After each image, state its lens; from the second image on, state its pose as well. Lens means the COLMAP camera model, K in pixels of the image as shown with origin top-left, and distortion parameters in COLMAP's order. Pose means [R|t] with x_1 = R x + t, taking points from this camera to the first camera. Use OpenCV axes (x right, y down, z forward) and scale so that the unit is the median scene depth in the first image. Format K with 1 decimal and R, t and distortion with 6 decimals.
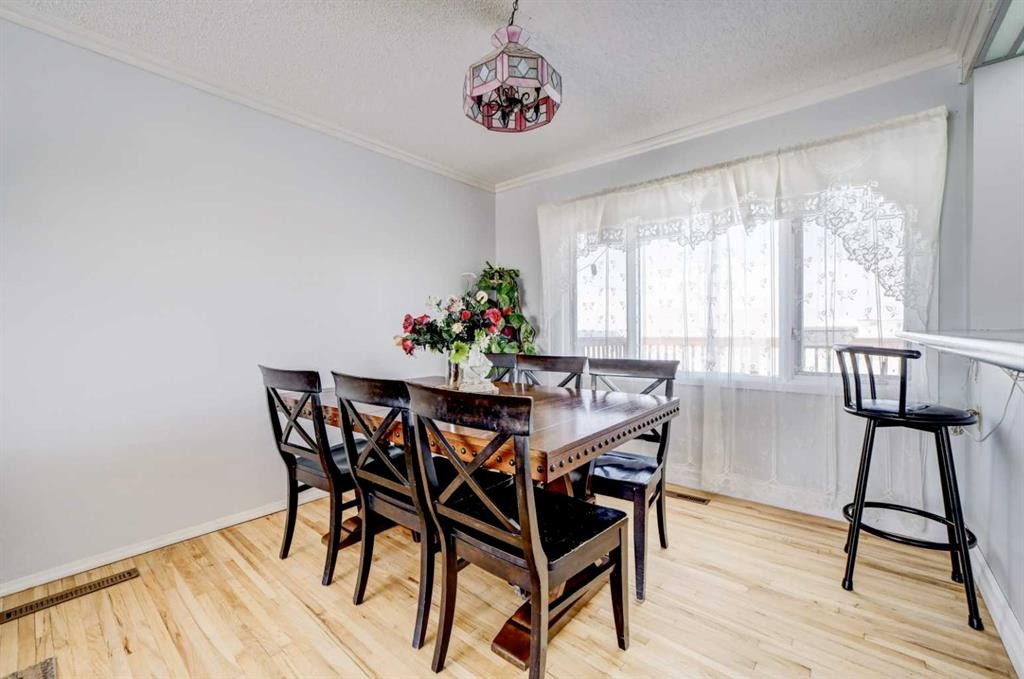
lens RADIAL K [[415.8, 0, 510.7], [0, 415.8, 332.6], [0, 0, 1]] dist [-0.005300, 0.000925]
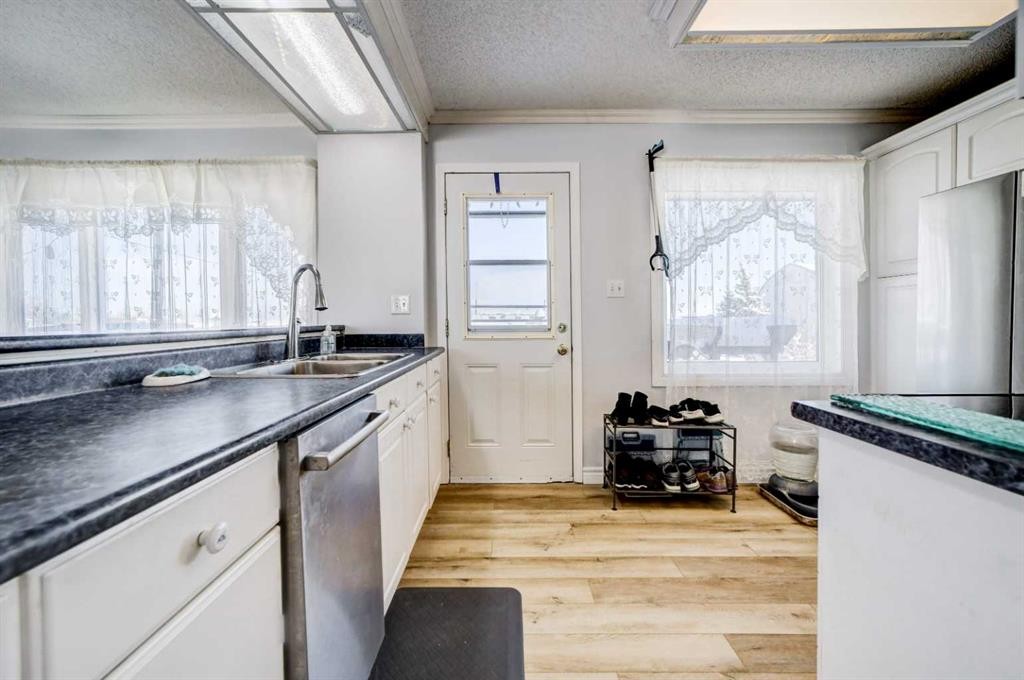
lens RADIAL K [[415.8, 0, 527.6], [0, 415.8, 322.0], [0, 0, 1]] dist [-0.005300, 0.000925]
pose [[0.786689, -0.002505, 0.617344, 0.609618], [-0.003992, 0.999950, 0.009145, -0.024160], [-0.617336, -0.009658, 0.786640, -0.376606]]
